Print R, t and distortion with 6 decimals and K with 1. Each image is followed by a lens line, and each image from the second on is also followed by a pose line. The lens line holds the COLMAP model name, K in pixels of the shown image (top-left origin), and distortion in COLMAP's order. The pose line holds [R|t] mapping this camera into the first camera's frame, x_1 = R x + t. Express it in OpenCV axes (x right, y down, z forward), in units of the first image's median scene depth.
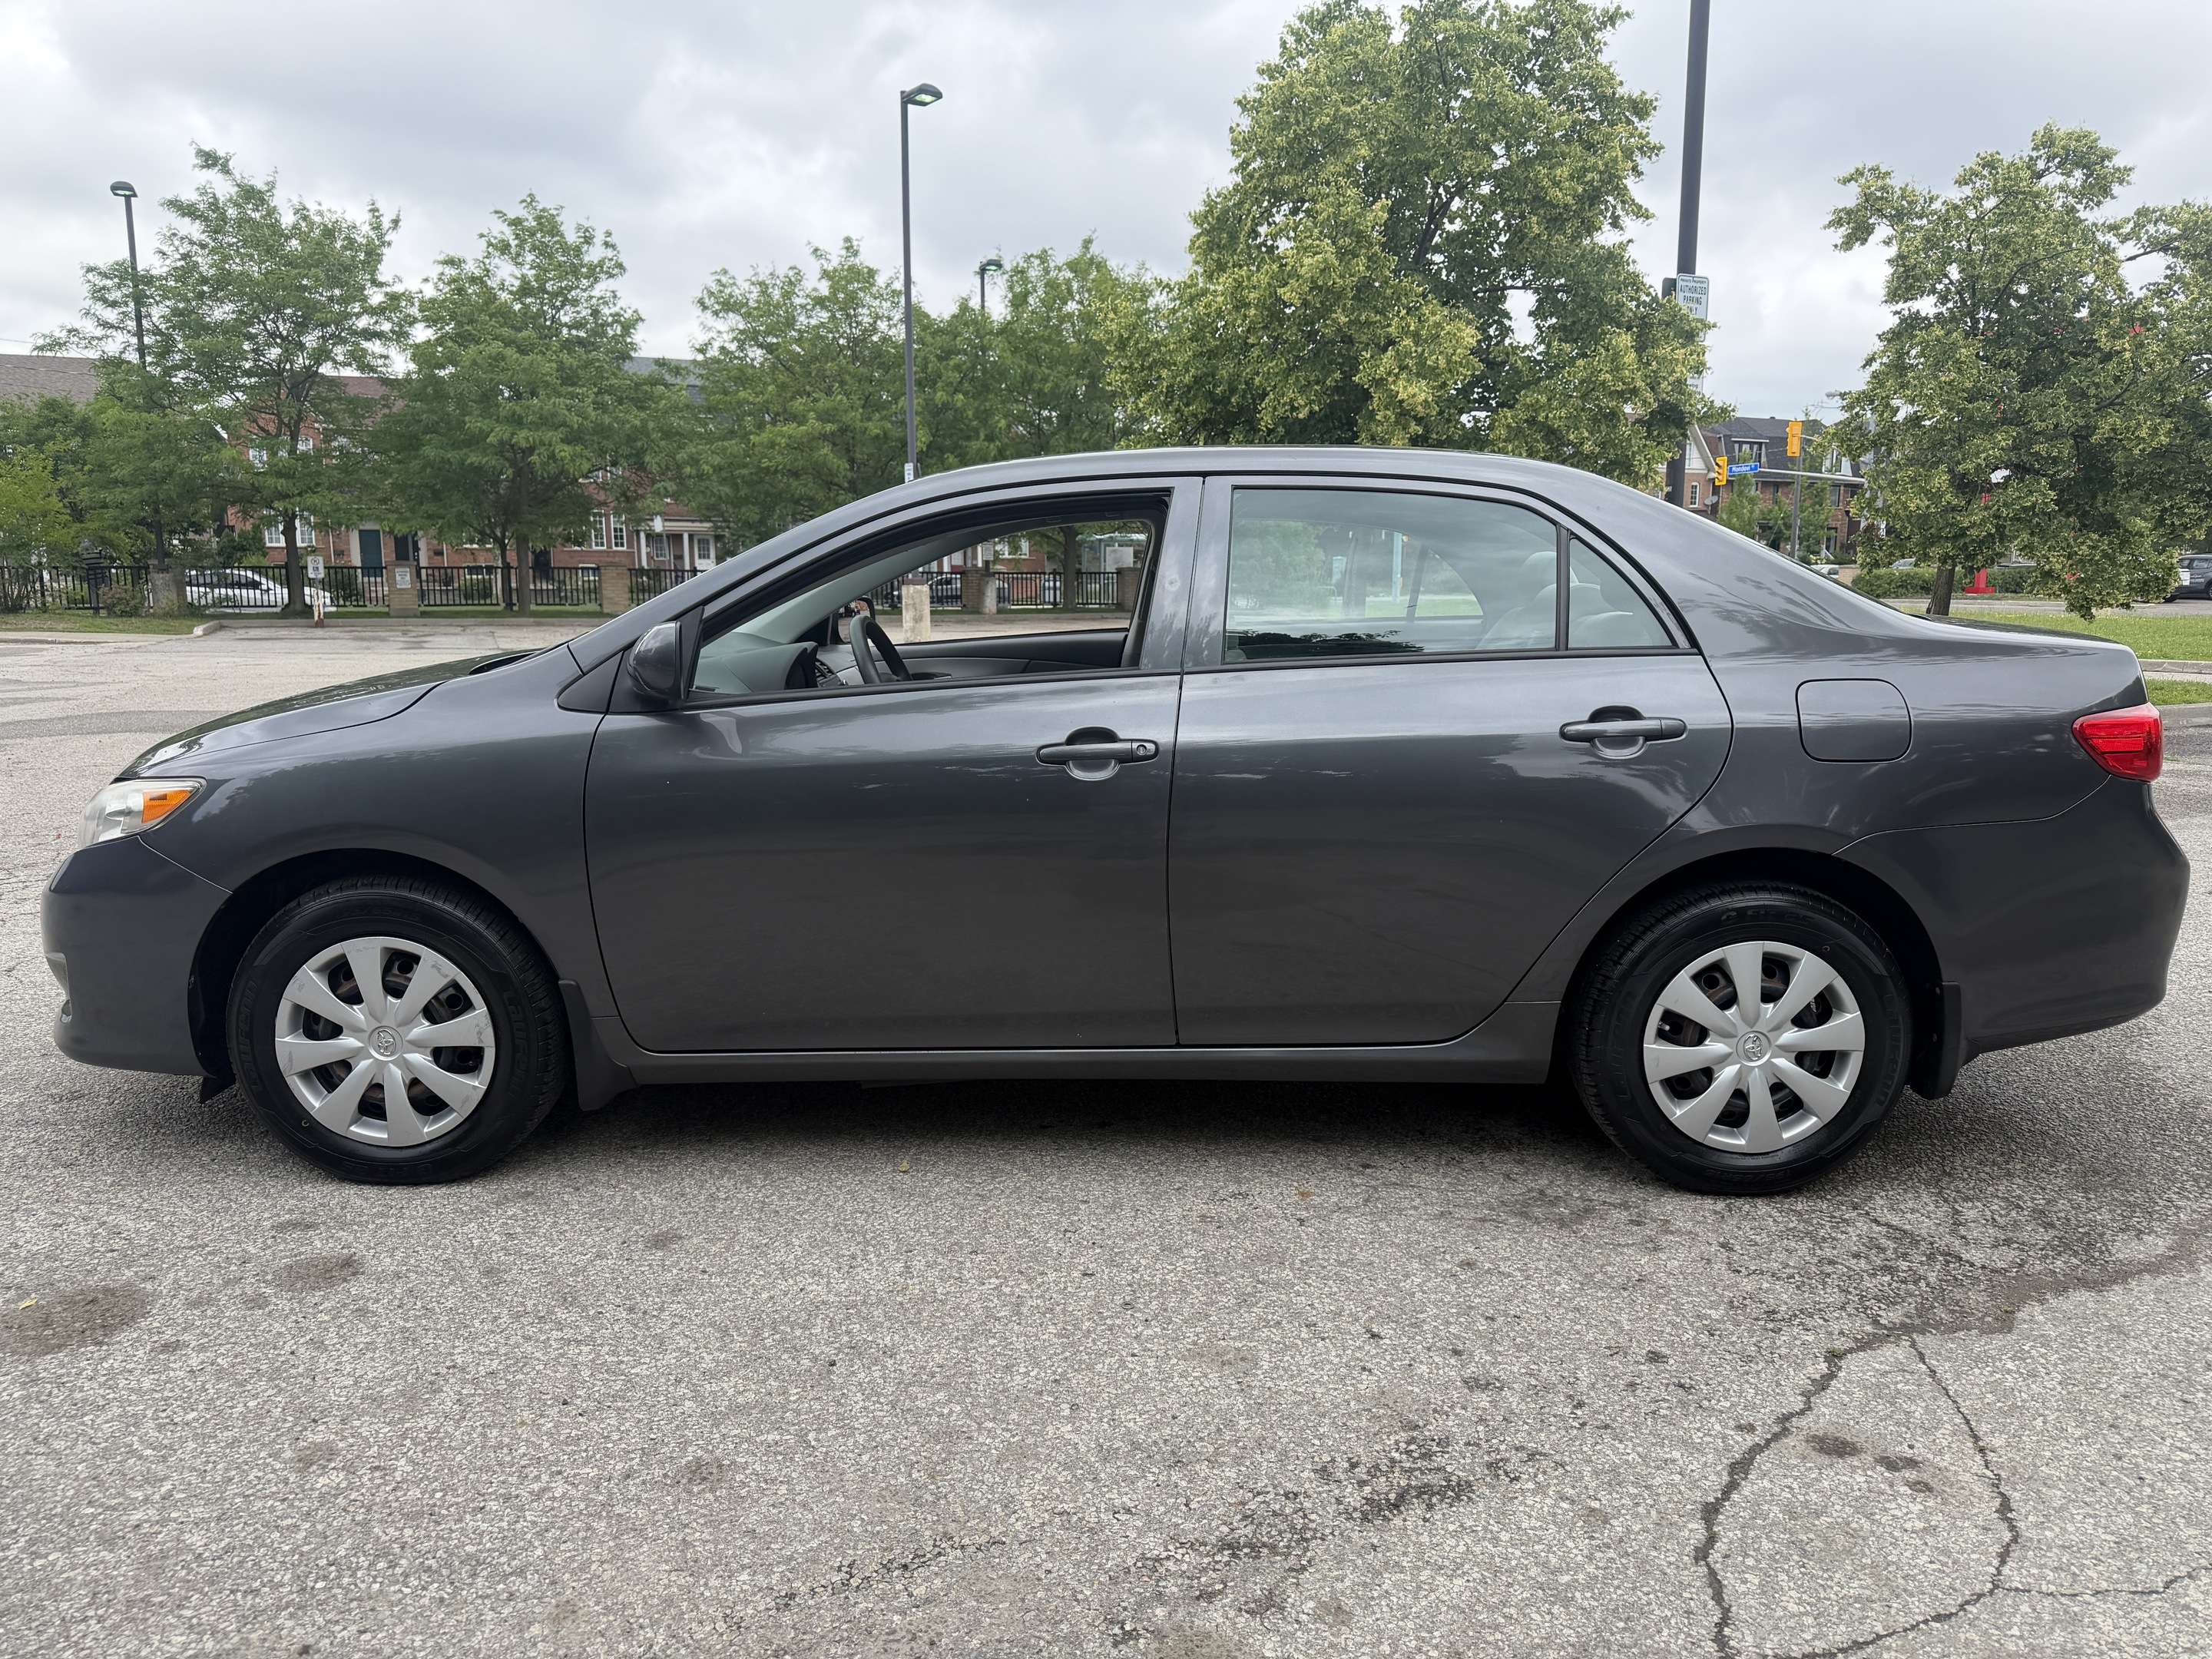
lens RADIAL K [[1611.0, 0, 1106.0], [0, 1611.0, 829.5], [0, 0, 1]] dist [0.023010, -0.030378]
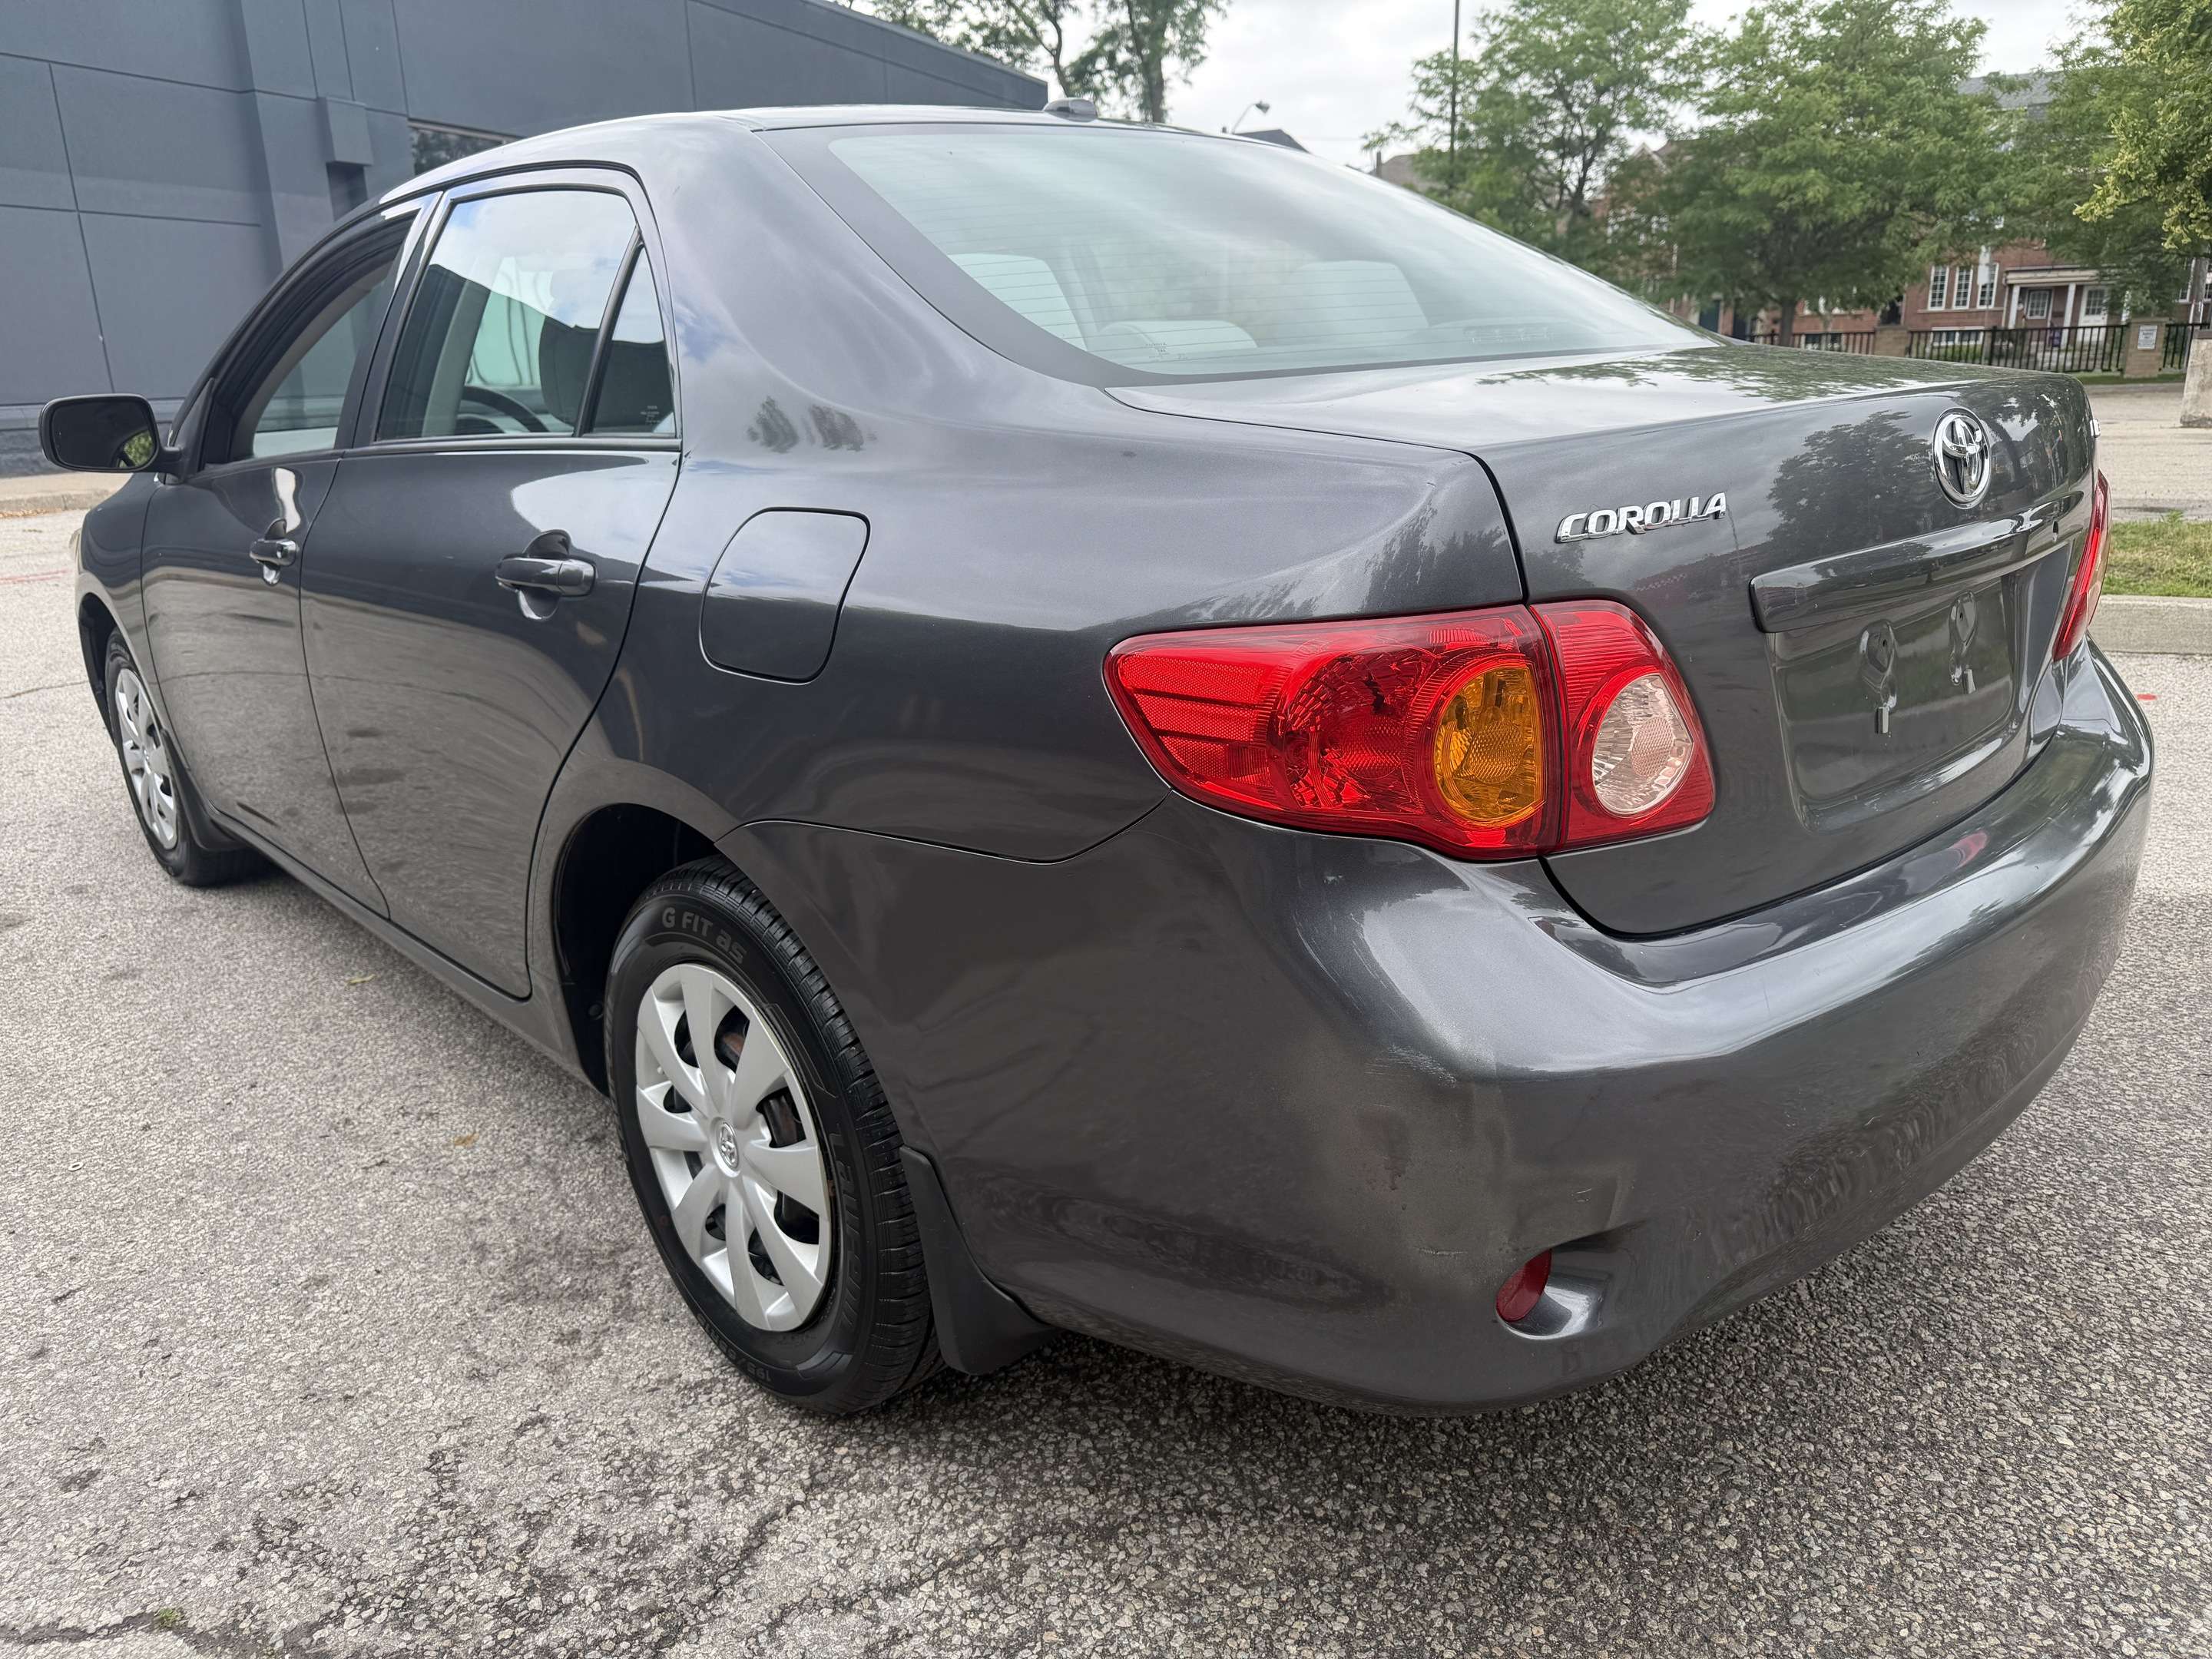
lens RADIAL K [[1611.0, 0, 1106.0], [0, 1611.0, 829.5], [0, 0, 1]] dist [0.023010, -0.030378]
pose [[0.661335, 0.190316, -0.725545, 0.937881], [-0.091435, 0.980517, 0.173854, -0.092437], [0.744497, -0.048636, 0.665852, 0.766140]]
